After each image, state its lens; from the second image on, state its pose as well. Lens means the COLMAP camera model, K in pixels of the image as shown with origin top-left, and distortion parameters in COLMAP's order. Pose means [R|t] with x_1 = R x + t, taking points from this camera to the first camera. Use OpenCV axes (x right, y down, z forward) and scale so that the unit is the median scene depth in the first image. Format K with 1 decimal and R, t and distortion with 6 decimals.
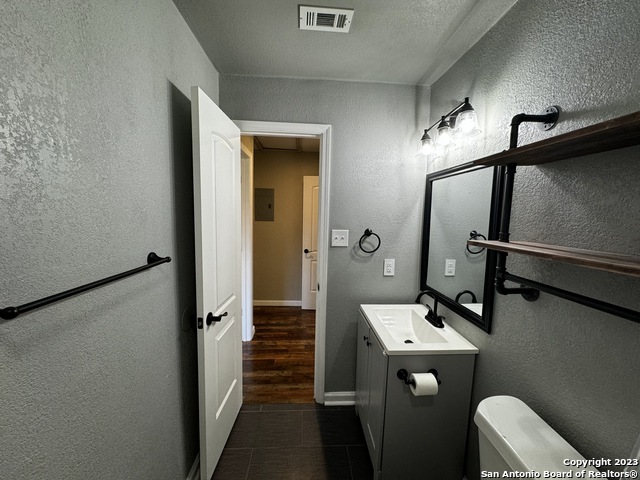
lens RADIAL K [[254.8, 0, 320.0], [0, 254.8, 240.0], [0, 0, 1]] dist [-0.002459, 0.000185]
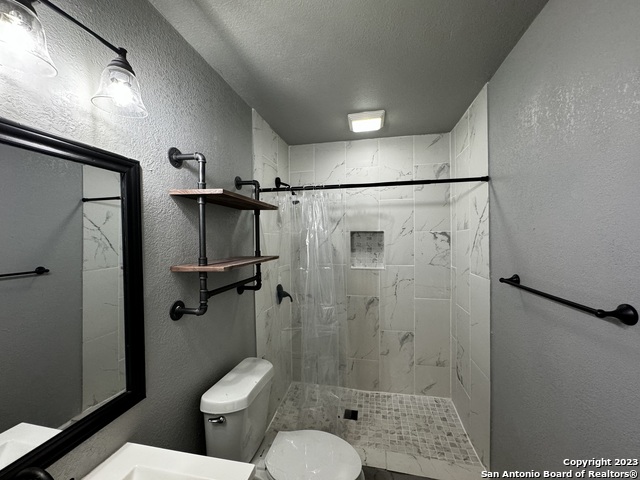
lens RADIAL K [[254.8, 0, 320.0], [0, 254.8, 240.0], [0, 0, 1]] dist [-0.002459, 0.000185]
pose [[-0.964926, -0.018178, 0.261892, -0.035618], [0.013237, 0.992962, 0.117693, -0.179997], [-0.262188, 0.117032, -0.957894, 1.517662]]
